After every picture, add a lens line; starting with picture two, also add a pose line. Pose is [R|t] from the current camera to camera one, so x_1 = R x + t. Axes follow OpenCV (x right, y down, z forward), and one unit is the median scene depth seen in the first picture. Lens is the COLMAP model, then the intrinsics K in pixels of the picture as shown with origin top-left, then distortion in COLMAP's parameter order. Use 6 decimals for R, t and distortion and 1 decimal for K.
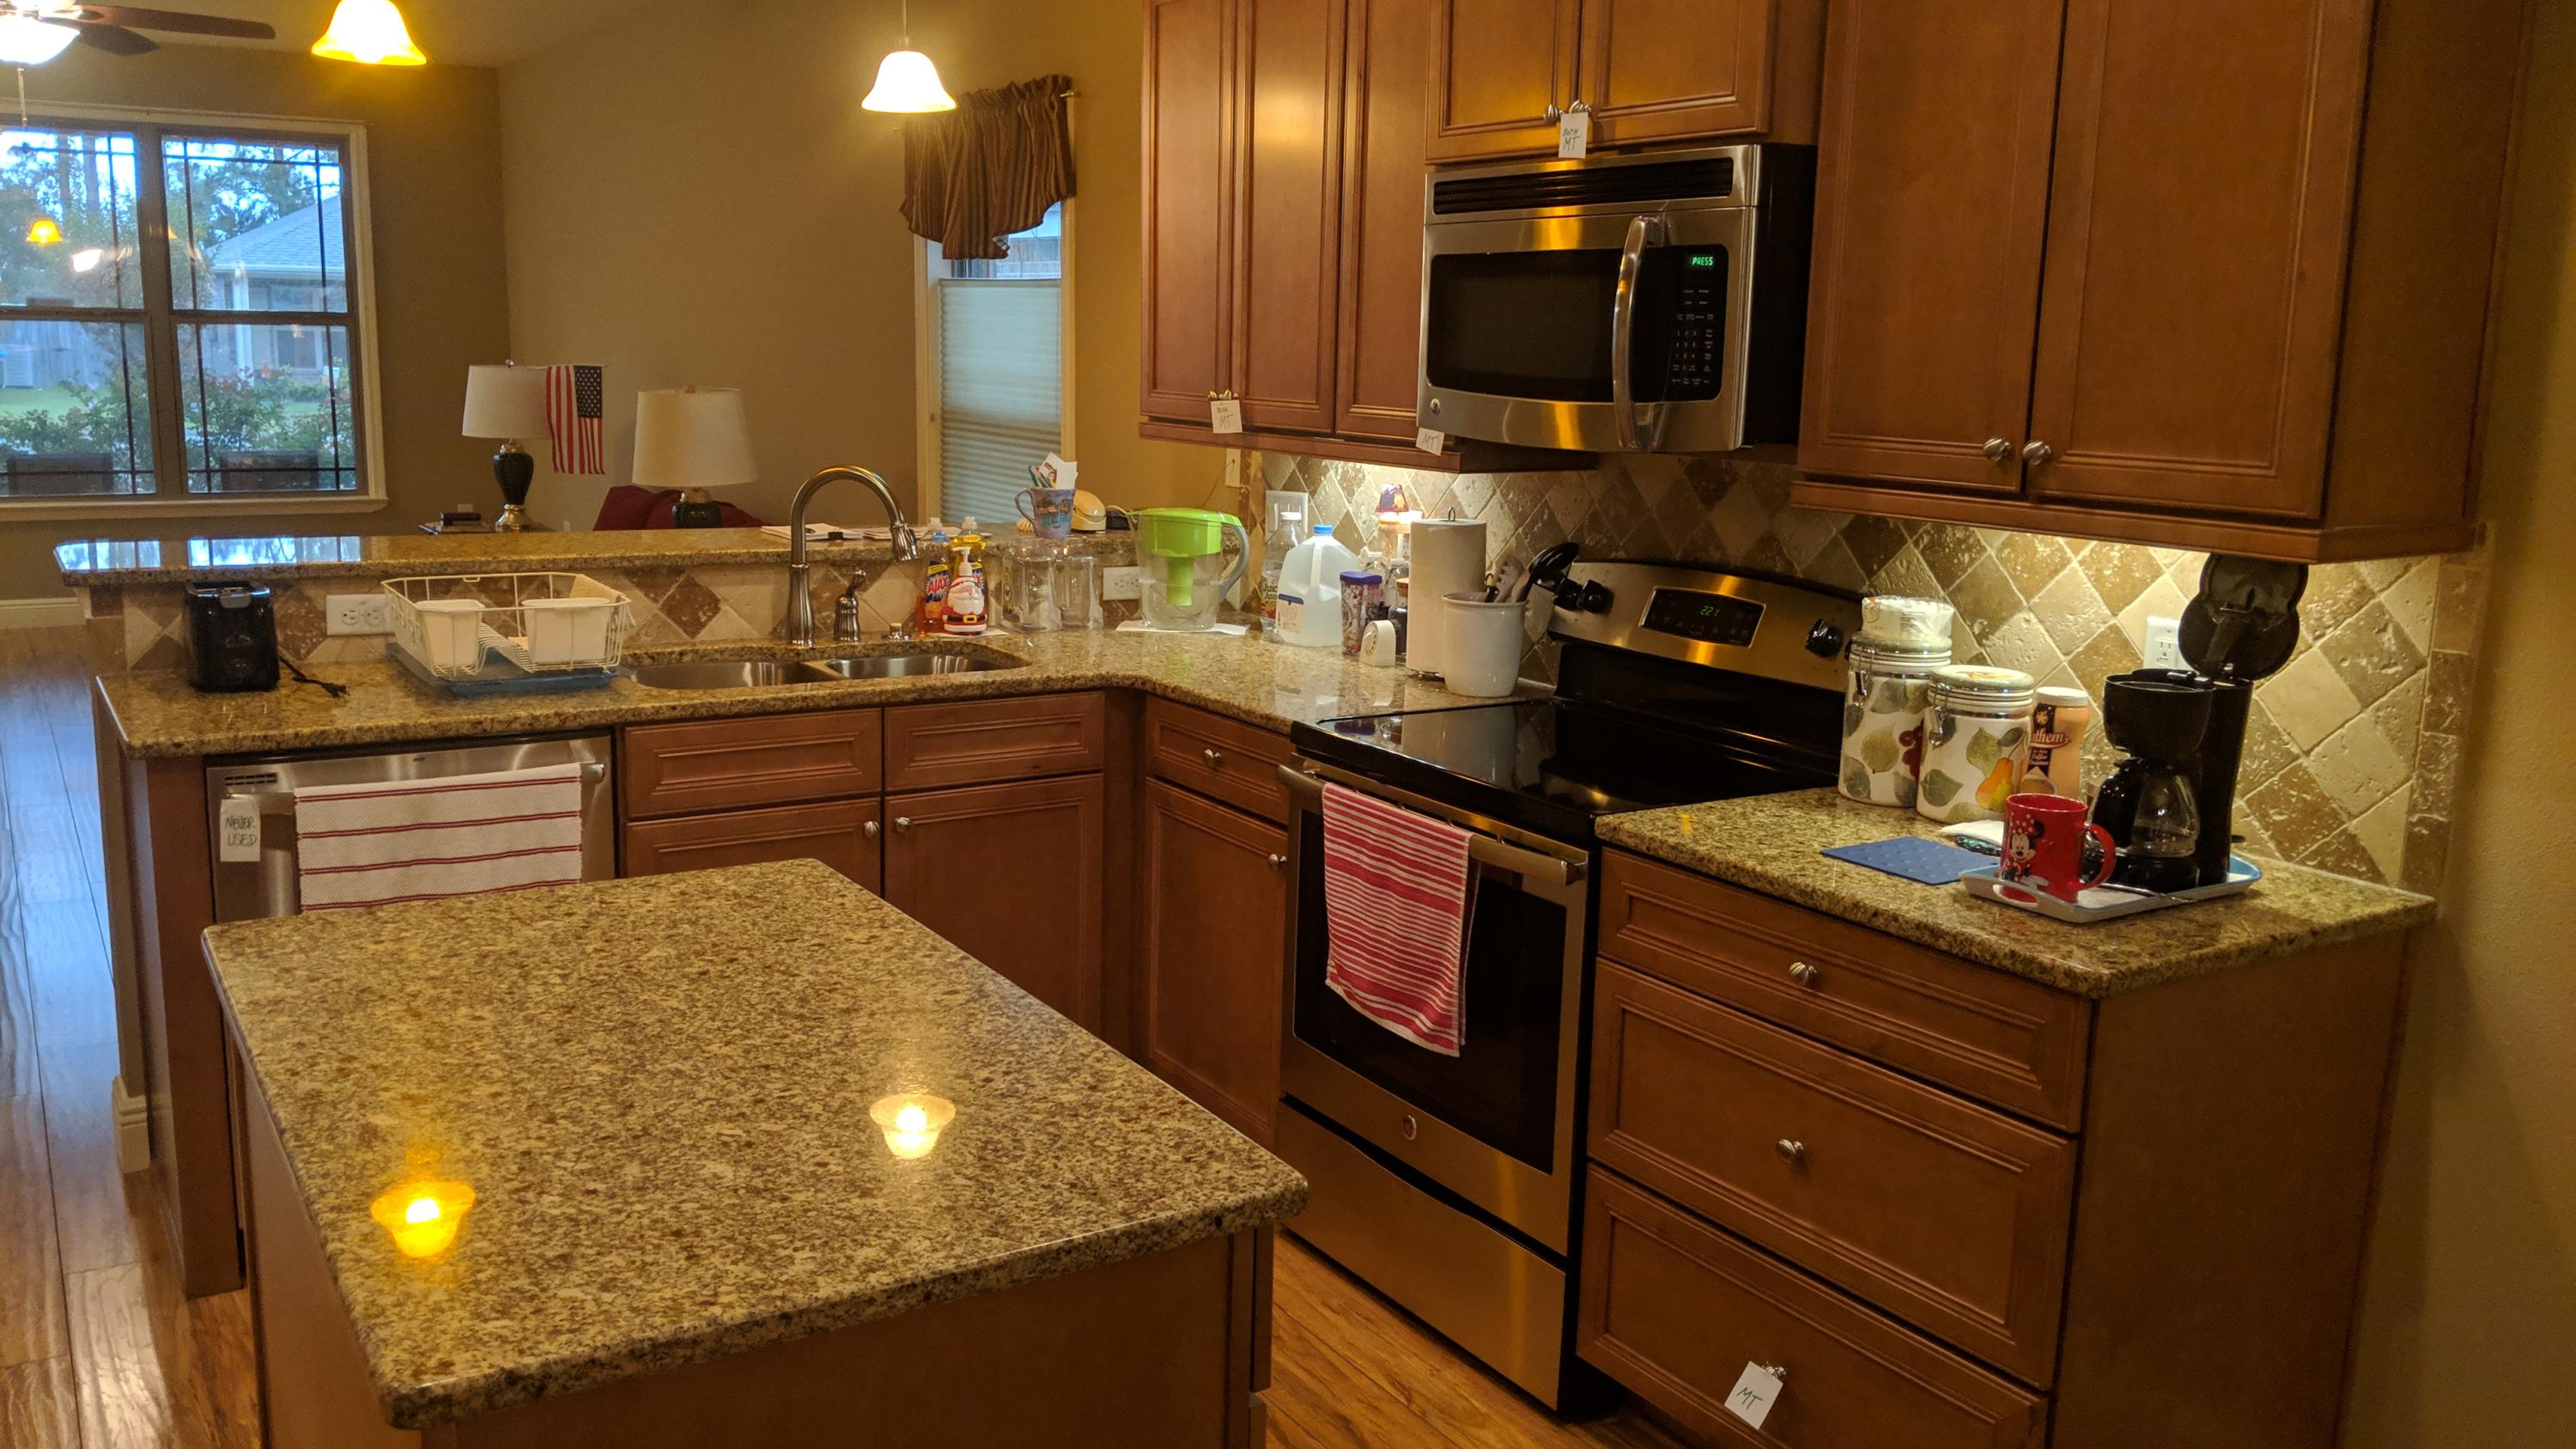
lens RADIAL K [[2053.0, 0, 1268.9], [0, 2053.0, 721.2], [0, 0, 1]] dist [0.087310, -0.159709]
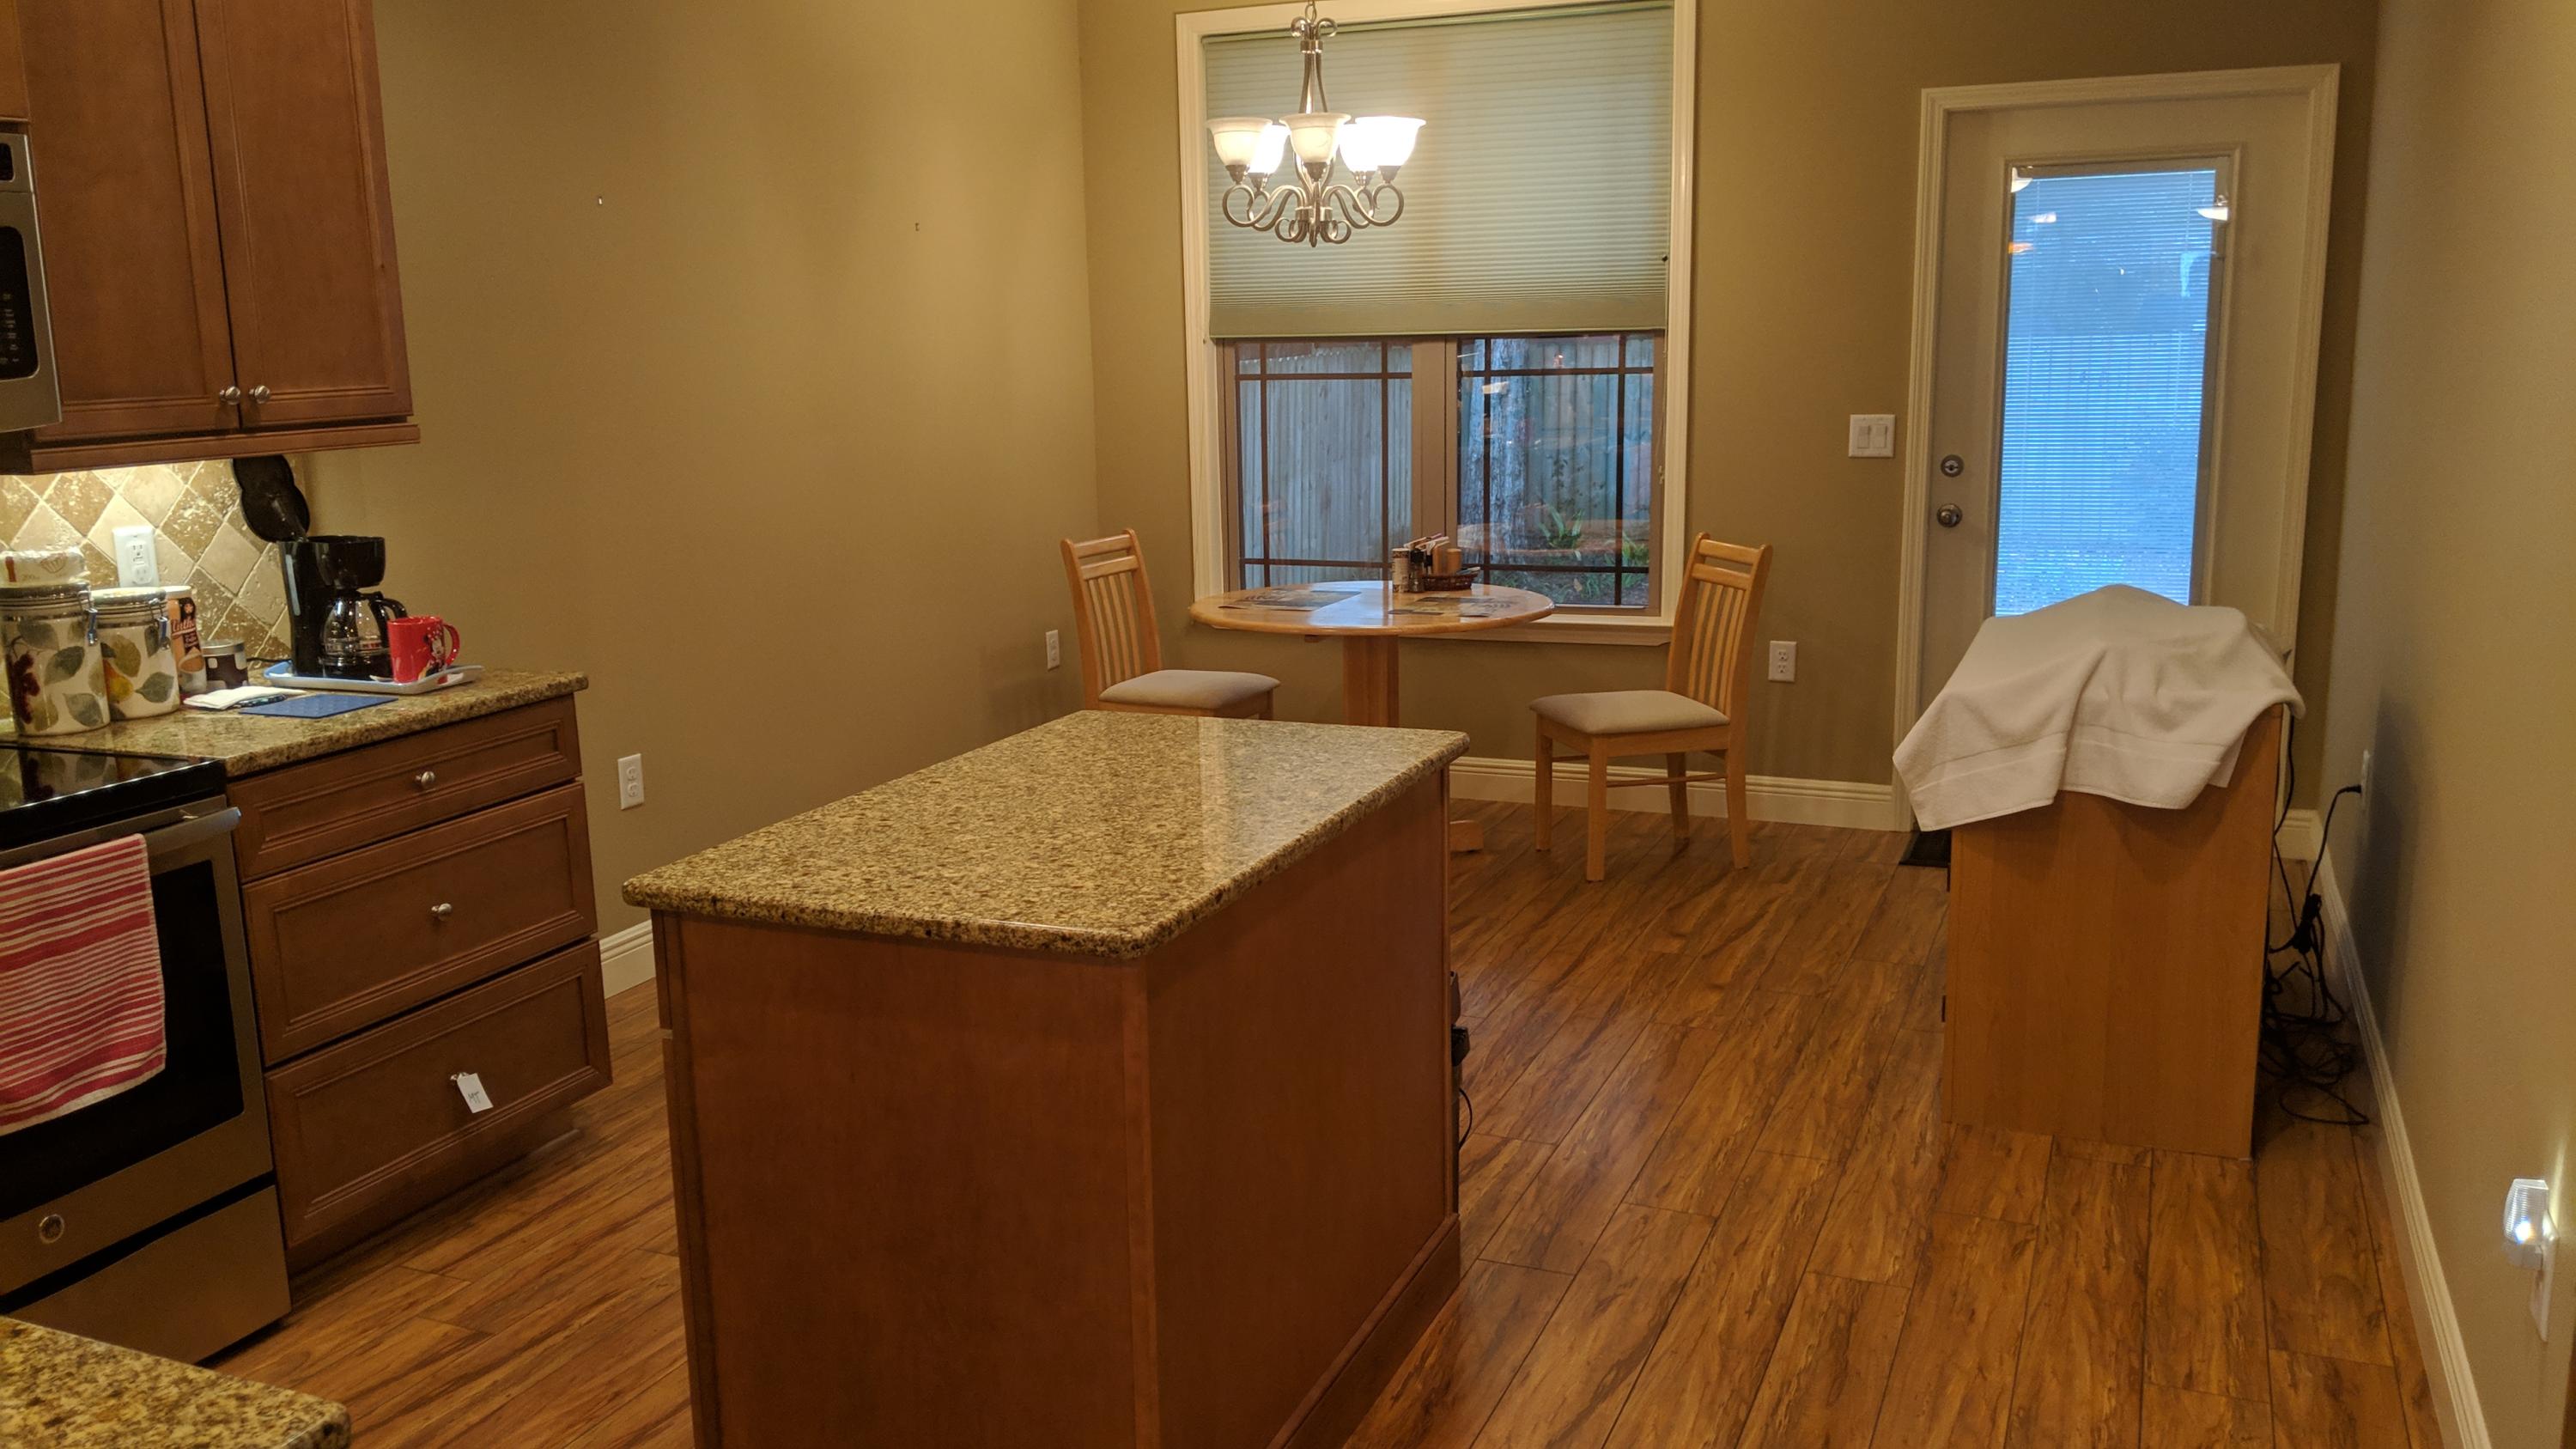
lens RADIAL K [[2053.0, 0, 1251.7], [0, 2053.0, 750.4], [0, 0, 1]] dist [0.087310, -0.159709]
pose [[-0.563271, -0.182606, 0.805842, -0.984629], [0.159768, 0.932798, 0.323050, -0.215731], [-0.810679, 0.310713, -0.496244, 1.062371]]
